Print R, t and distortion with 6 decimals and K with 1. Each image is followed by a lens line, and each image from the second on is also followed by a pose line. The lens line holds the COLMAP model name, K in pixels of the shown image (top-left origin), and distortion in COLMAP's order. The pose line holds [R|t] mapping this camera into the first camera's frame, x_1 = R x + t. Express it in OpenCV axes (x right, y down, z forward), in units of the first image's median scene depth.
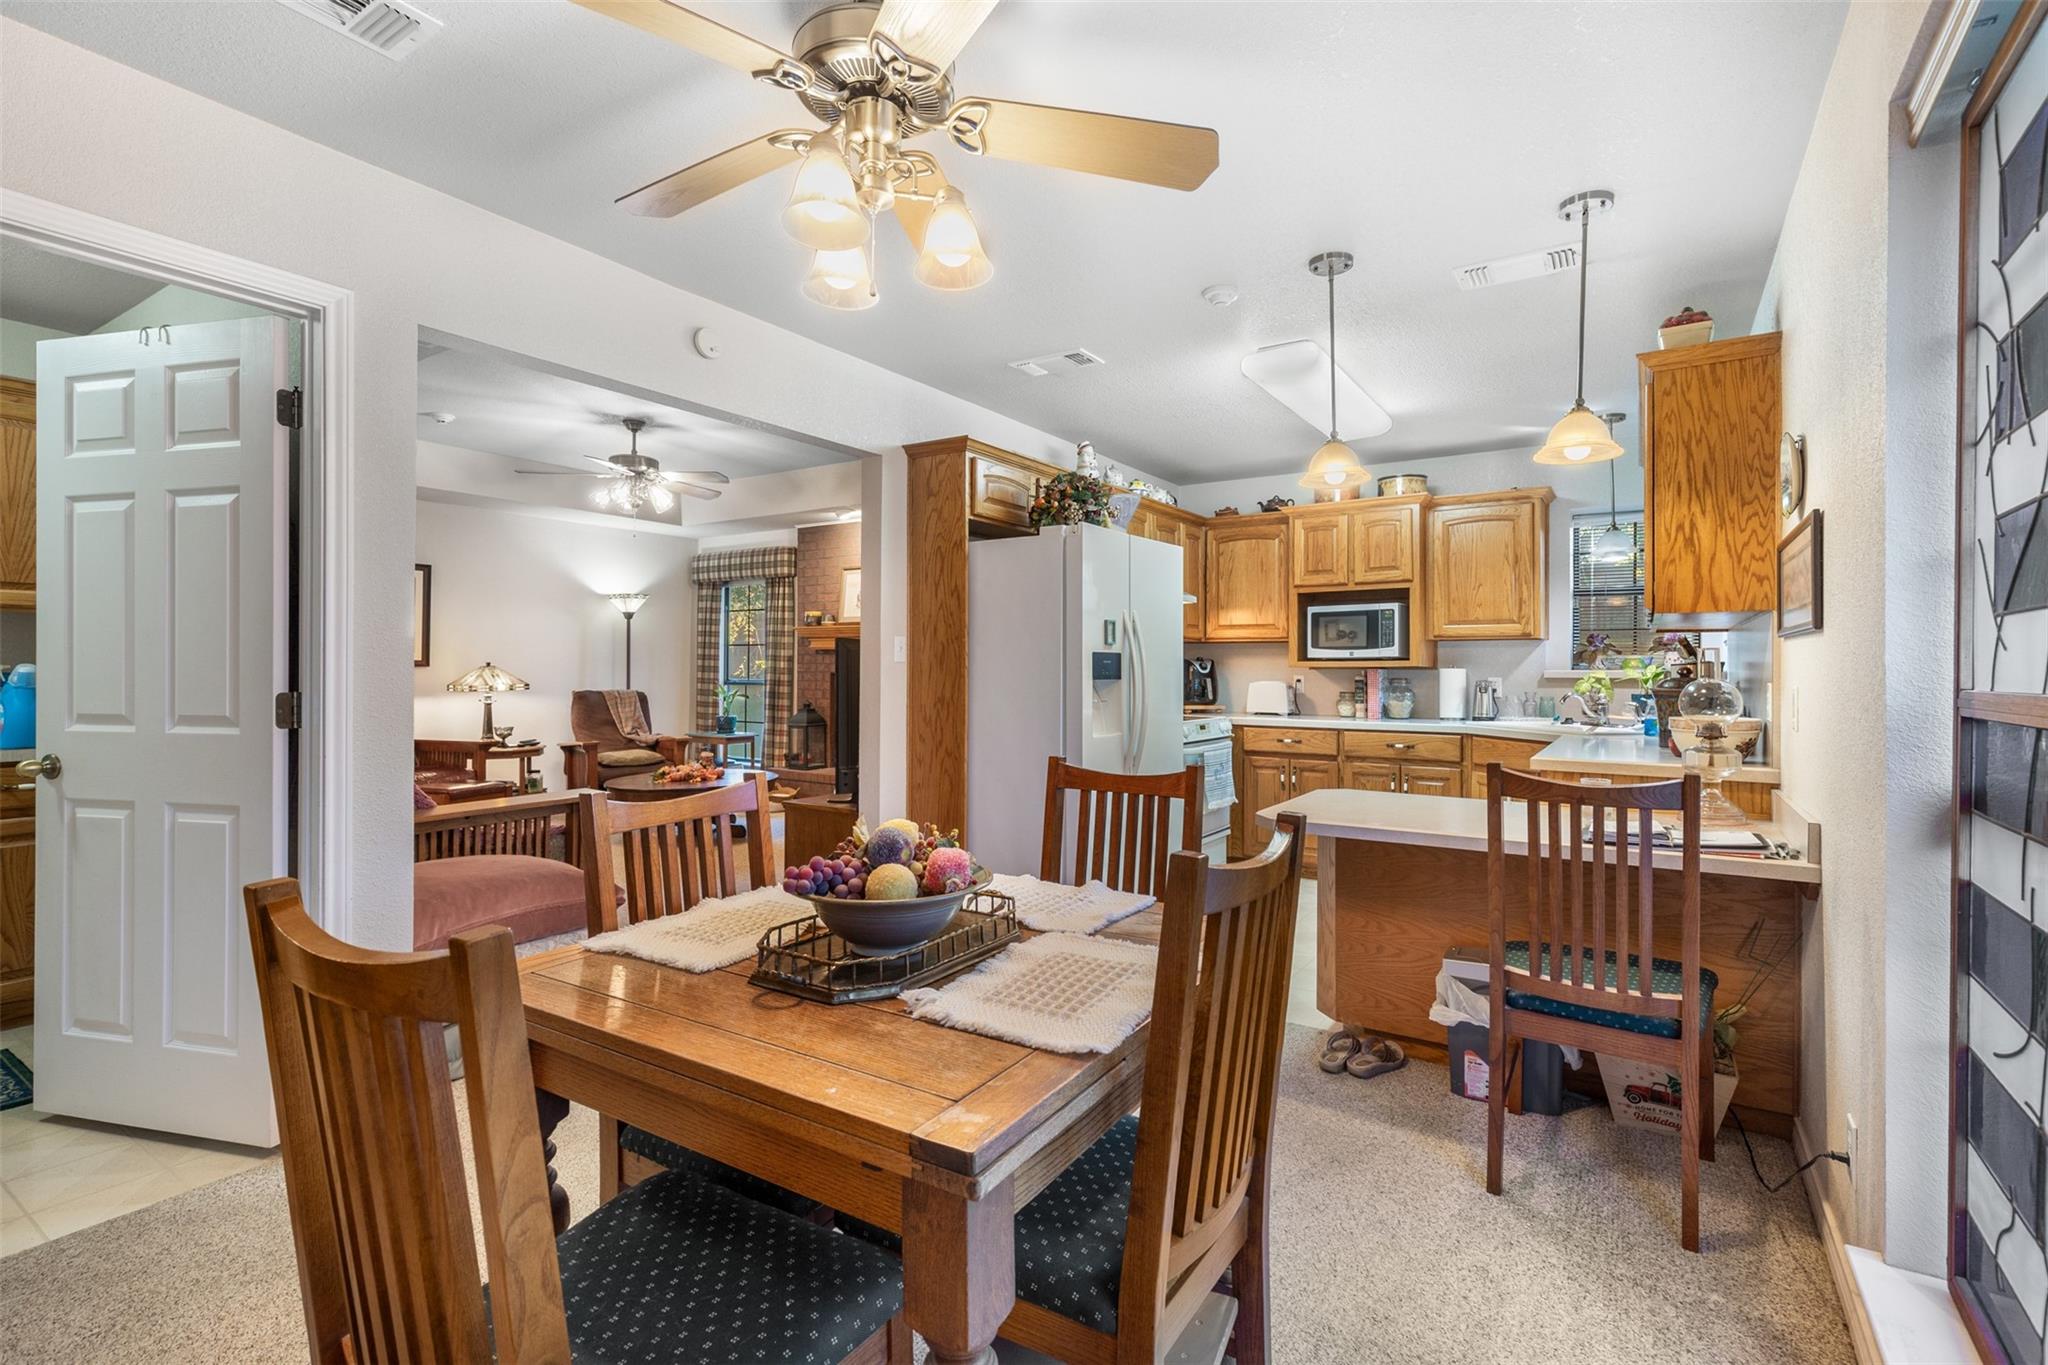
lens RADIAL K [[921.5, 0, 1028.6], [0, 921.5, 668.3], [0, 0, 1]] dist [0.004533, -0.000415]
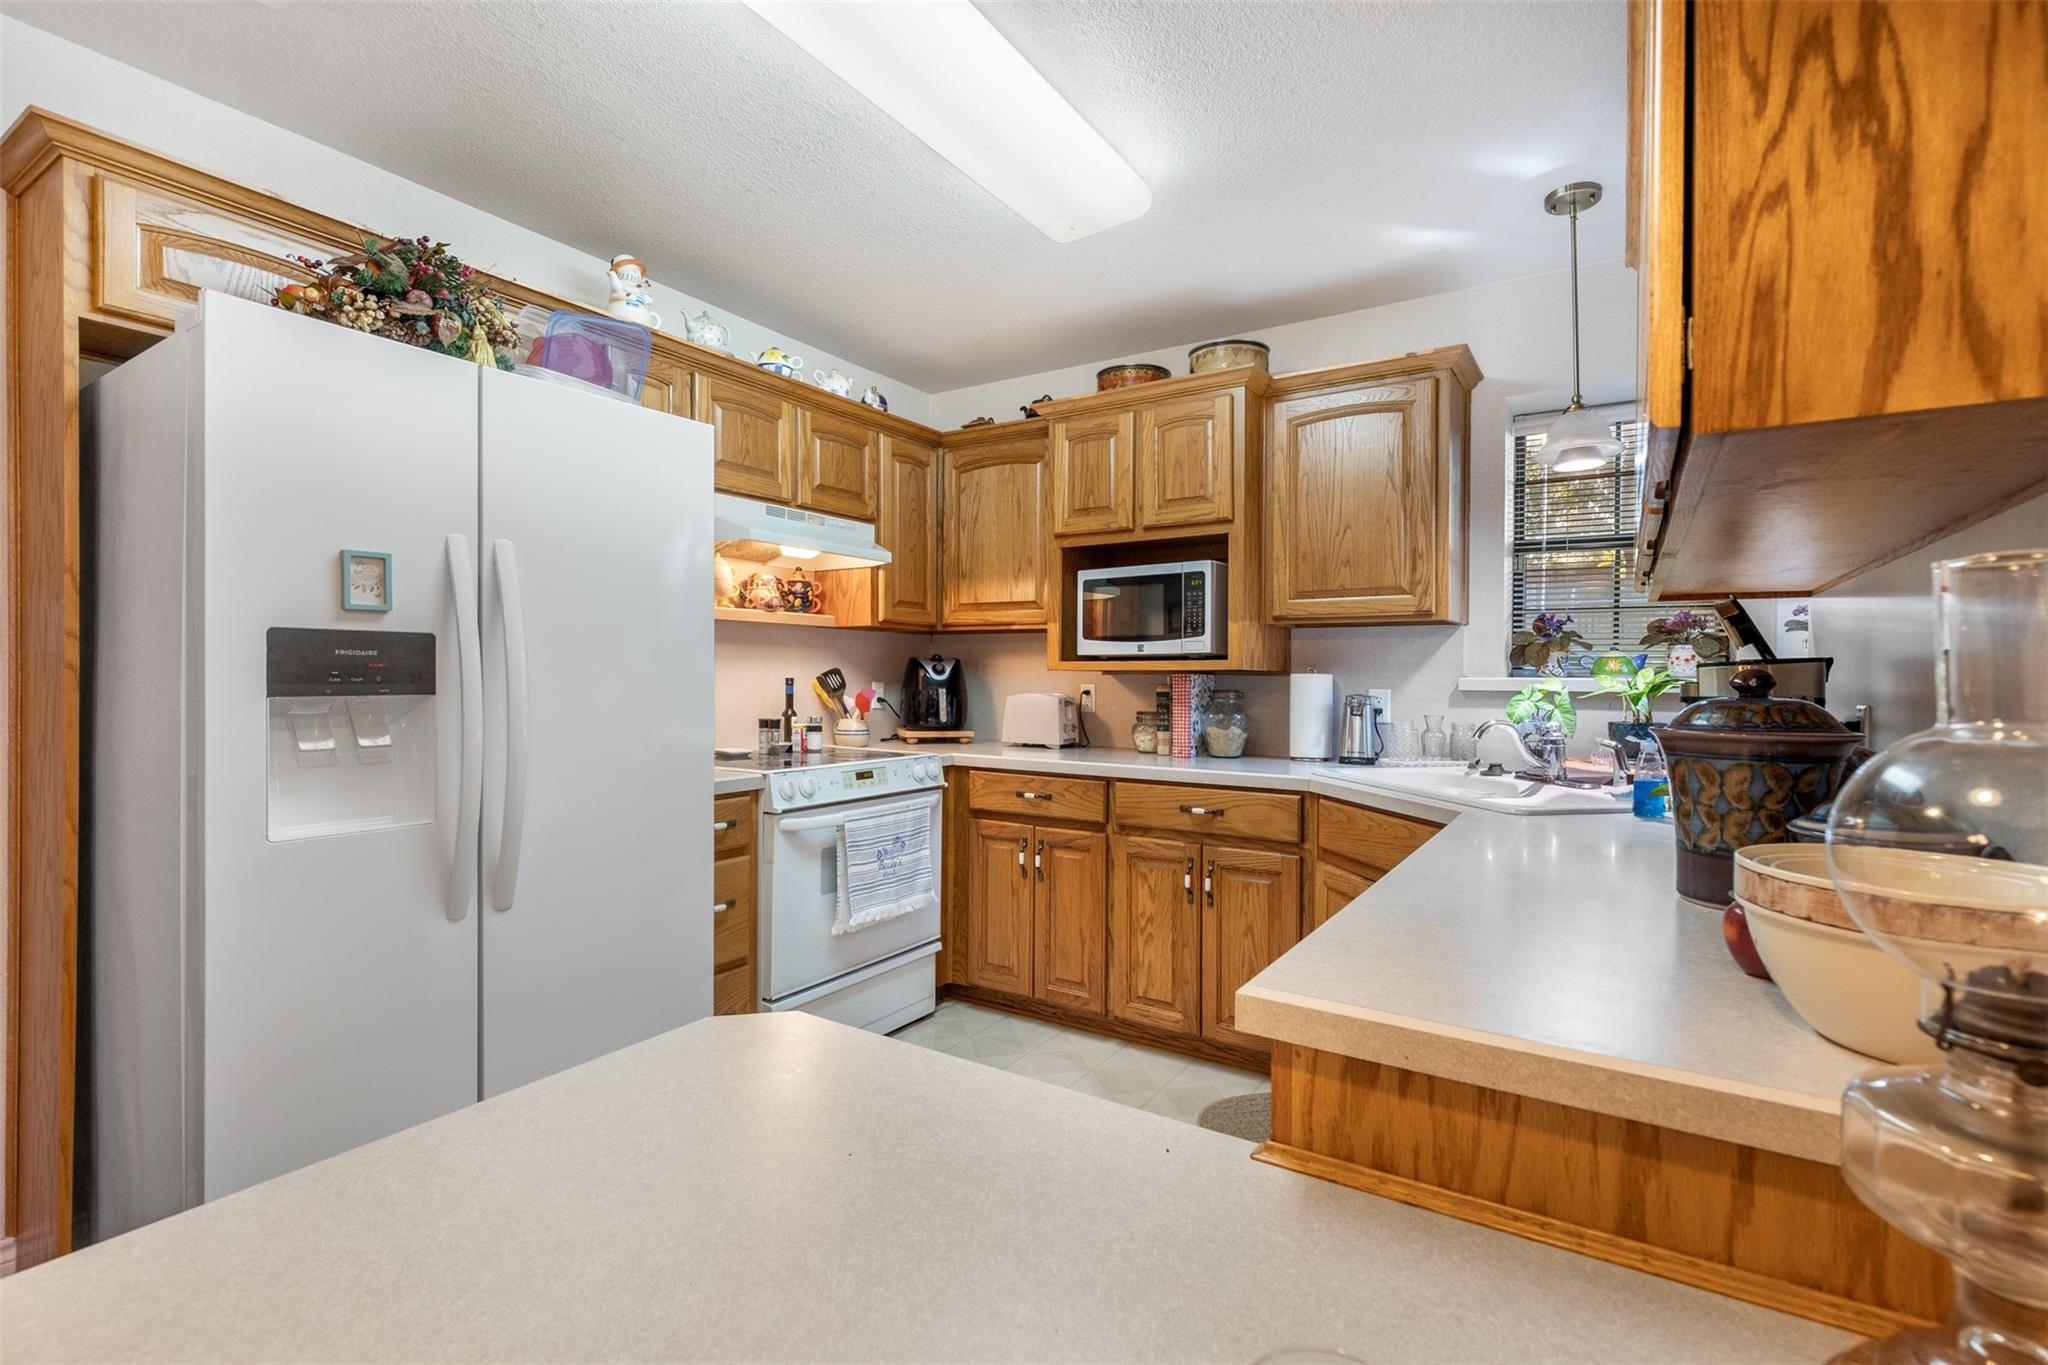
lens RADIAL K [[921.5, 0, 1025.7], [0, 921.5, 675.2], [0, 0, 1]] dist [0.004533, -0.000415]
pose [[0.999927, 0.004497, 0.011248, 0.273663], [-0.004498, 0.999990, 0.000082, 0.001837], [-0.011248, -0.000133, 0.999937, 0.415463]]
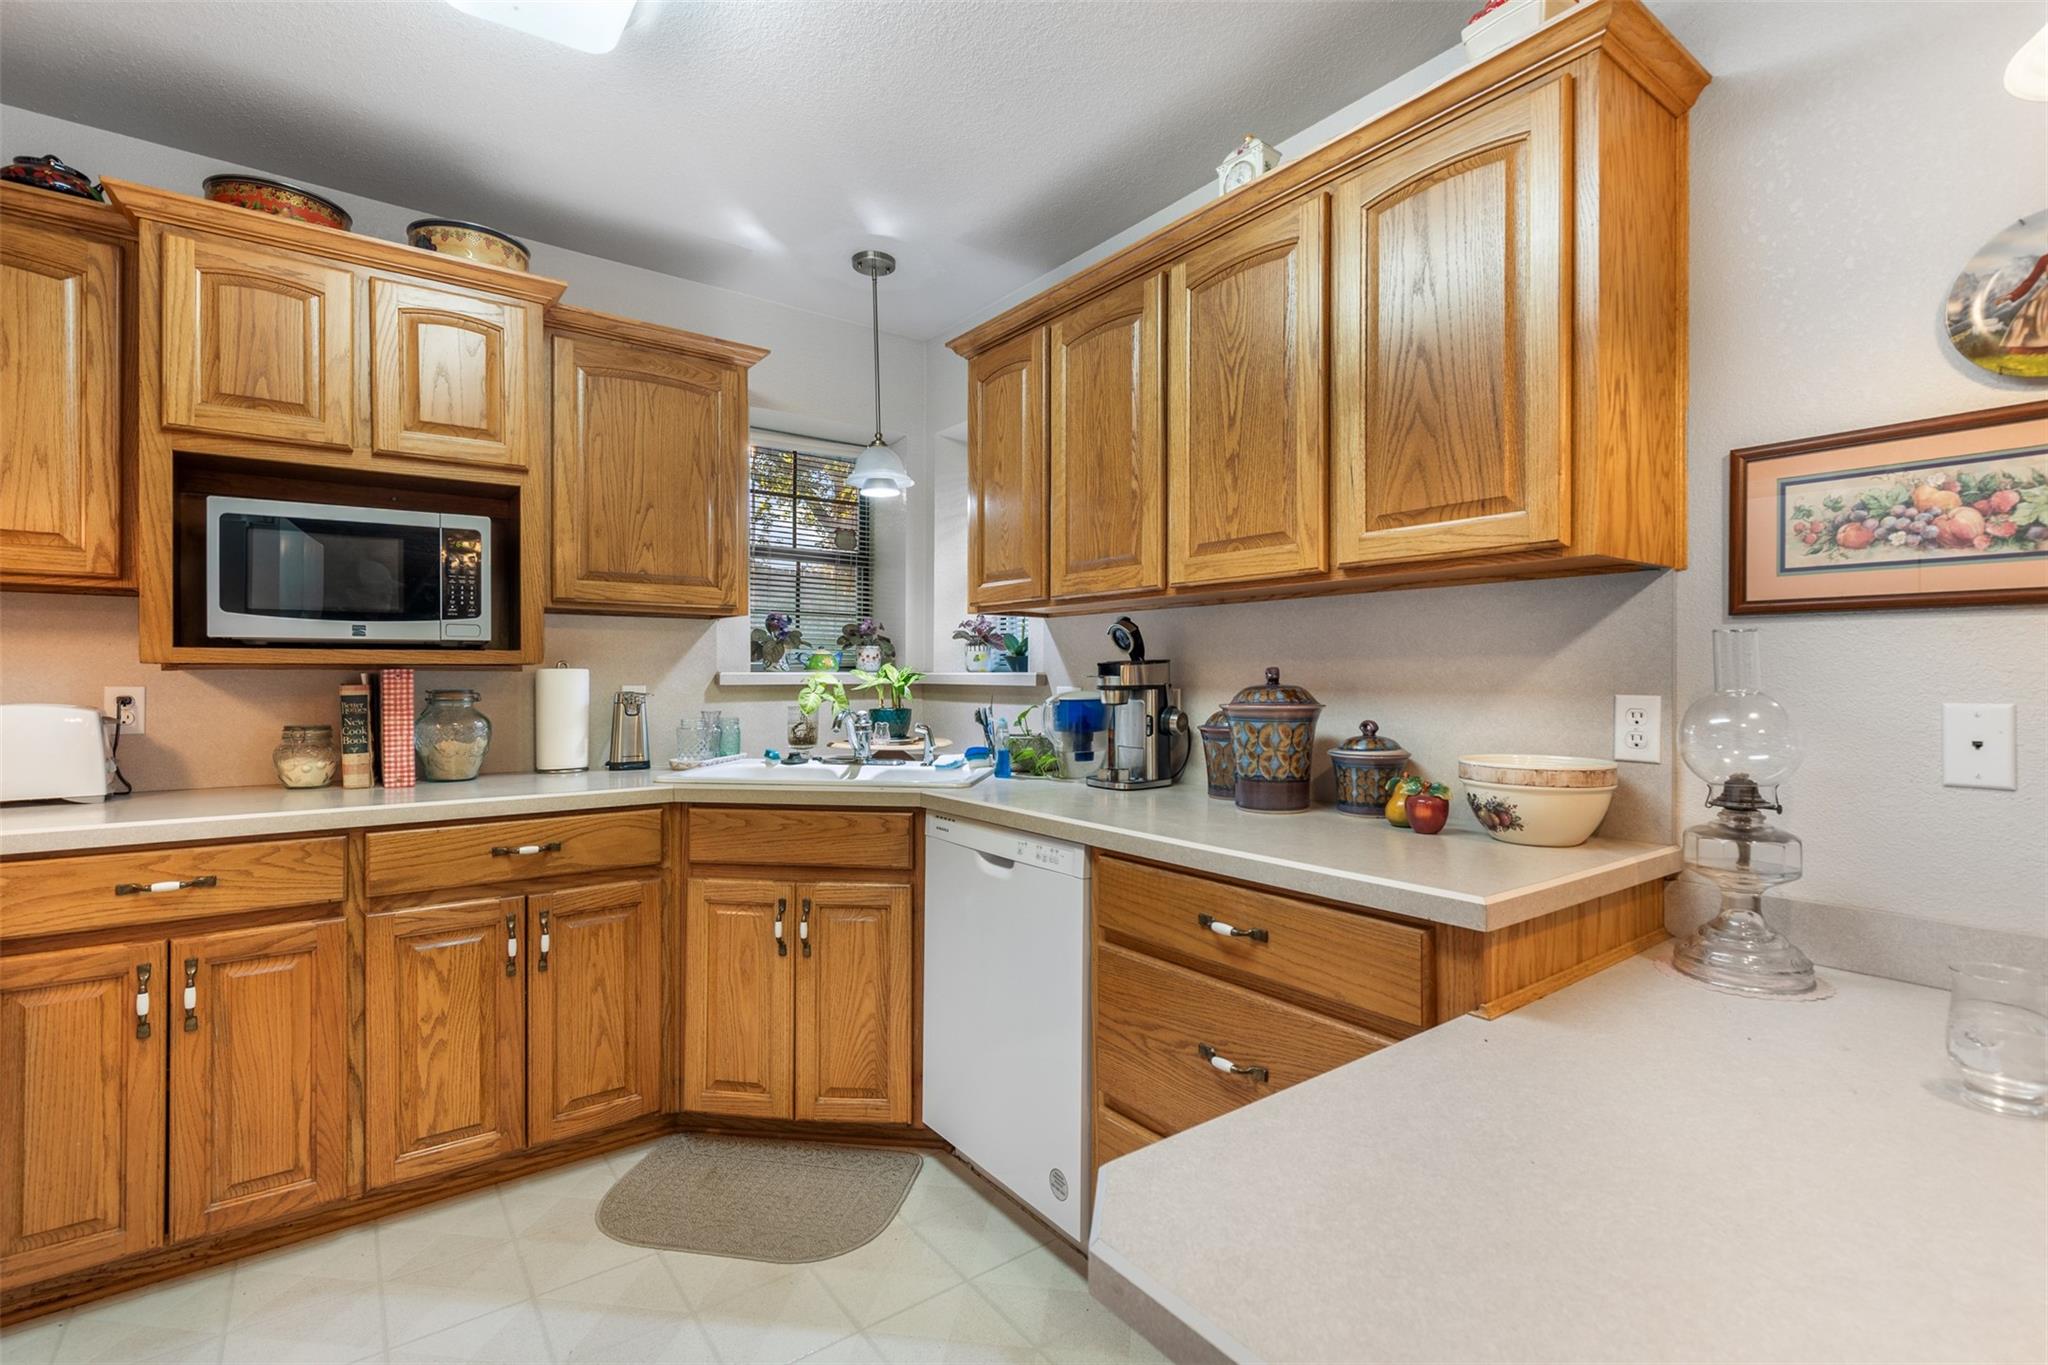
lens RADIAL K [[921.5, 0, 1026.5], [0, 921.5, 673.0], [0, 0, 1]] dist [0.004533, -0.000415]
pose [[0.335129, 0.000637, 0.942172, 0.074166], [-0.001364, 0.999999, -0.000191, 0.002290], [-0.942171, -0.001221, 0.335129, 0.605316]]
